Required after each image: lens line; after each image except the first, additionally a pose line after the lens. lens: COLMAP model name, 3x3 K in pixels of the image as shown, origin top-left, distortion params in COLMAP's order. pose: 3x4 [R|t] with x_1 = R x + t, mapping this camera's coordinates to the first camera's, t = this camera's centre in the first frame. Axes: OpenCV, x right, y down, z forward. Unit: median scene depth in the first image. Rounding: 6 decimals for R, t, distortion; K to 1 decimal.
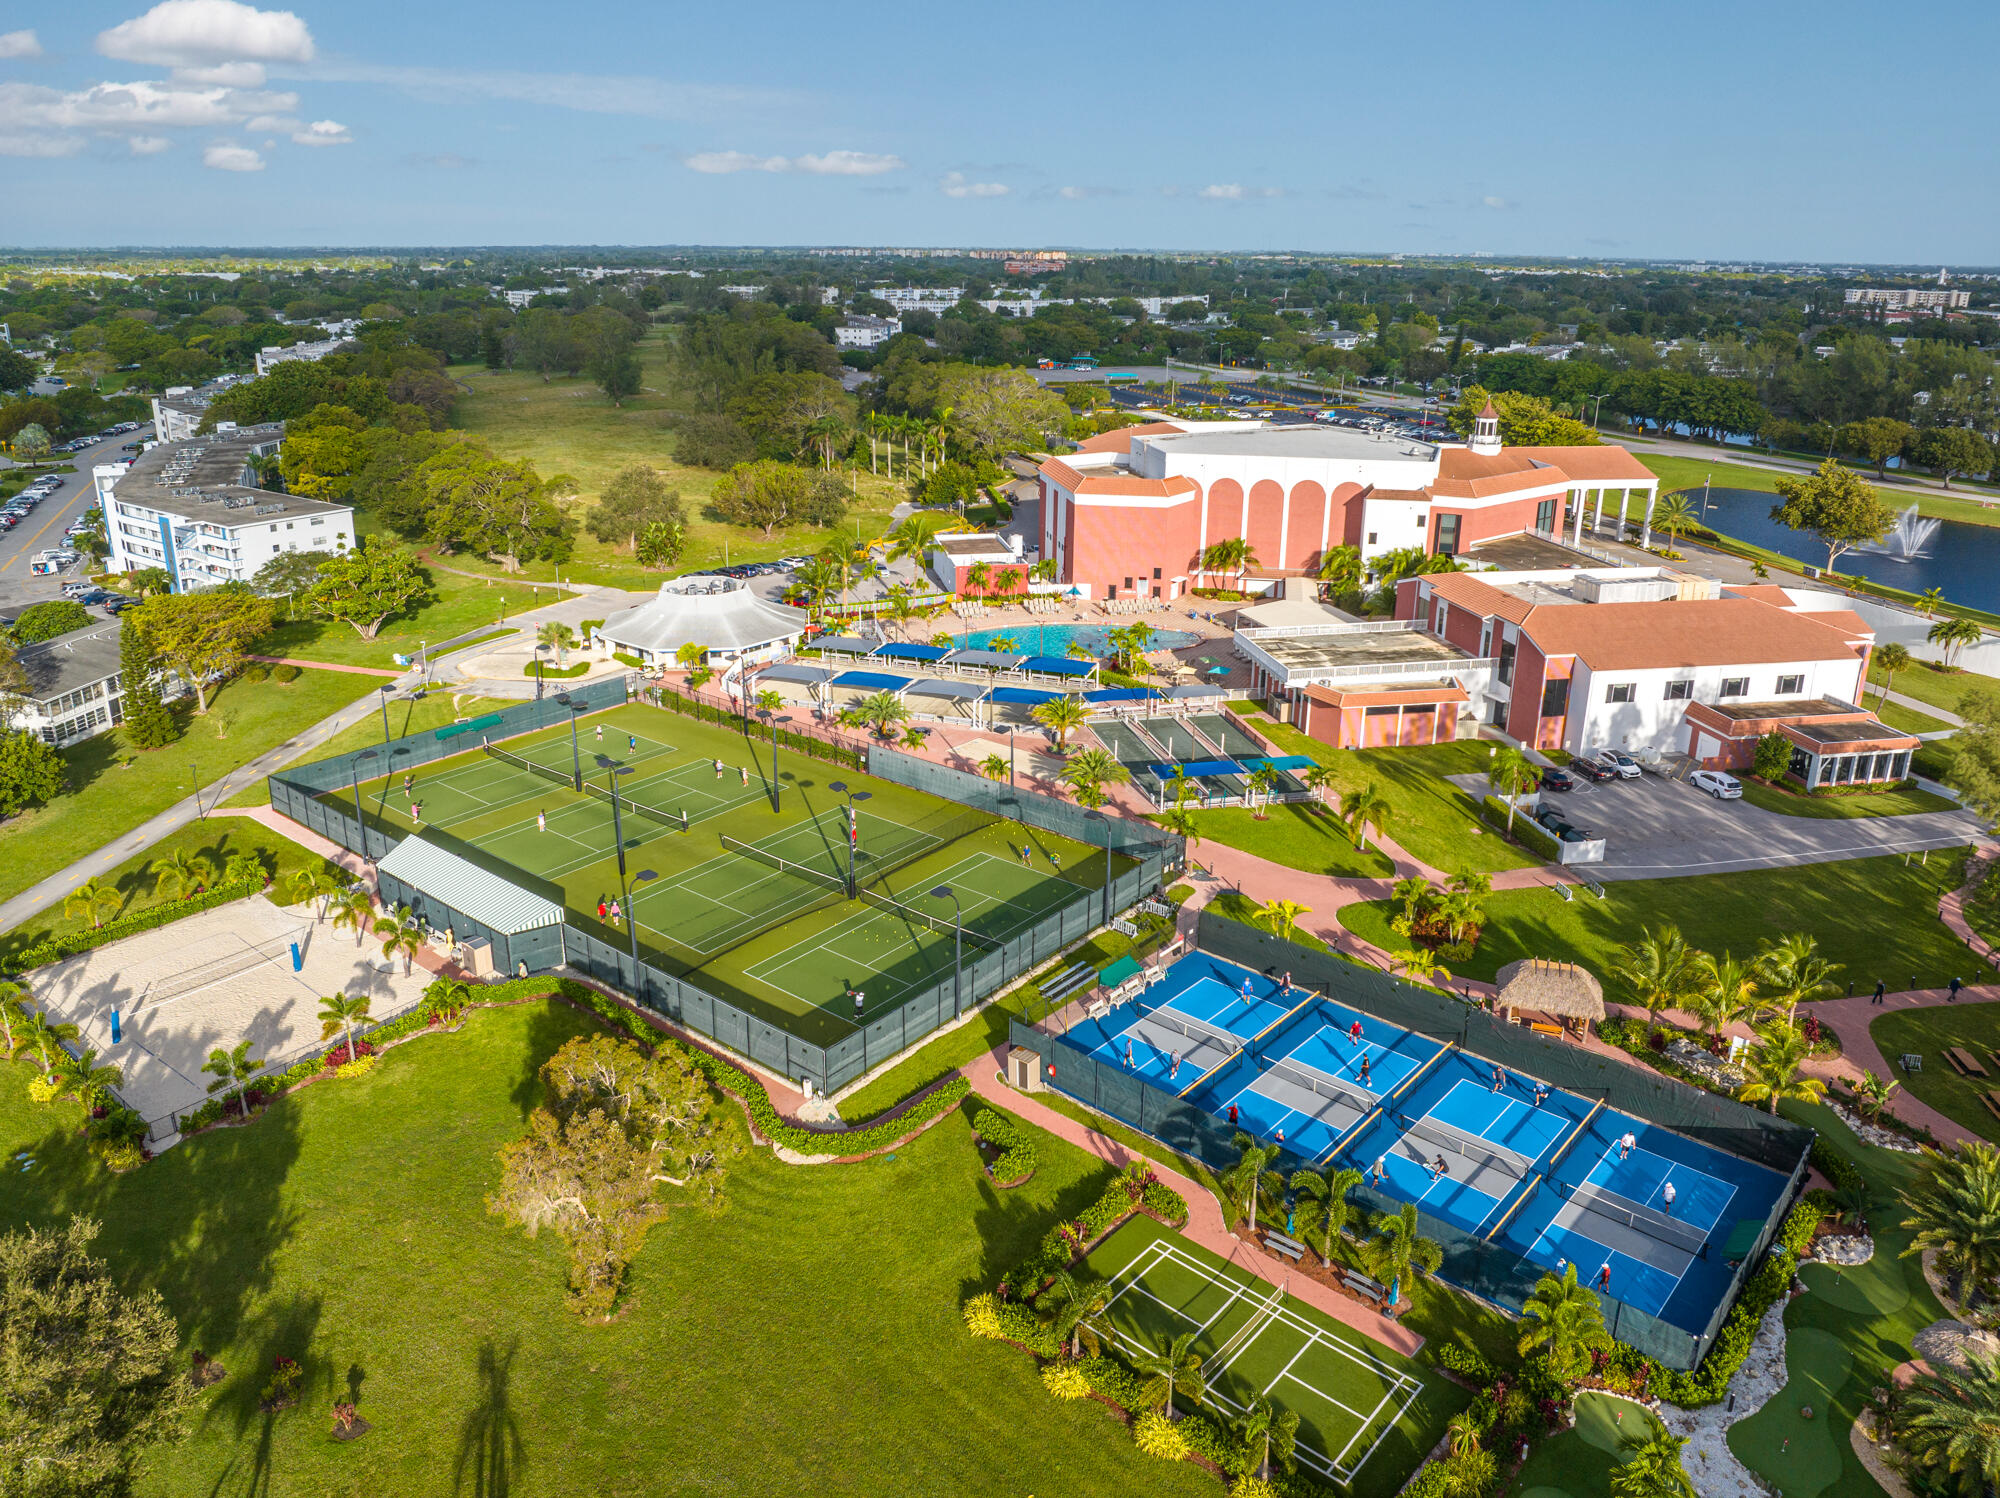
lens RADIAL K [[1390.5, 0, 1000.0], [0, 1390.5, 749.0], [0, 0, 1]] dist [-0.034338, -0.003896]
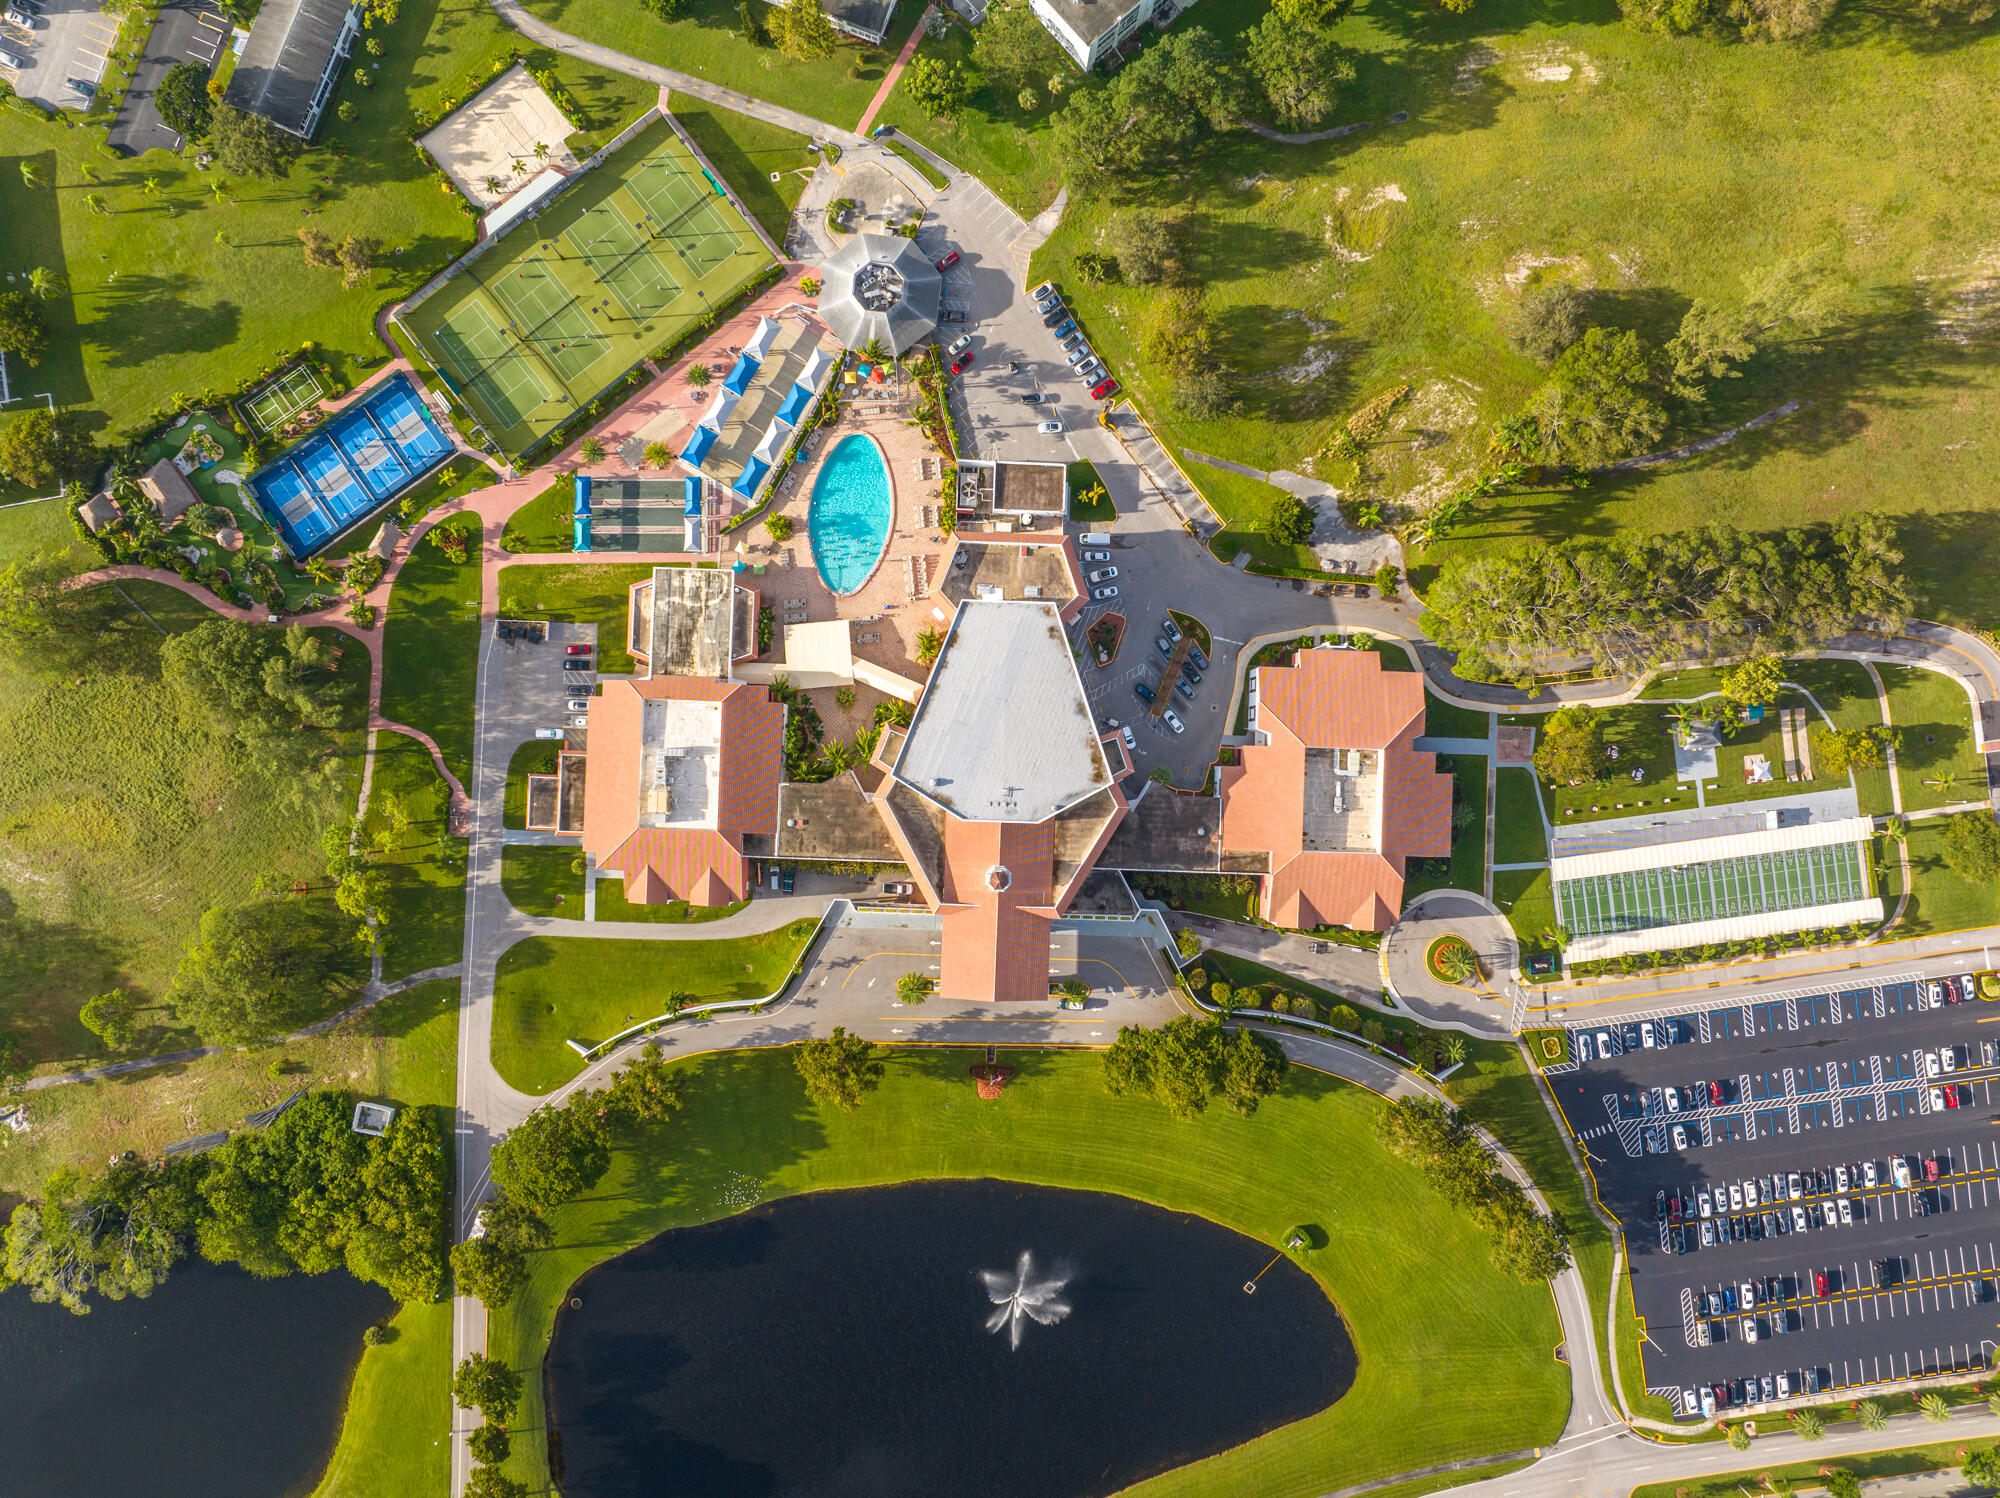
lens RADIAL K [[1439.3, 0, 1000.0], [0, 1439.3, 749.0], [0, 0, 1]] dist [-0.033097, -0.000446]
pose [[-0.220550, 0.974954, -0.028669, 0.412734], [-0.346544, -0.050851, 0.936654, -2.175415], [0.911737, 0.216514, 0.349080, 0.792577]]
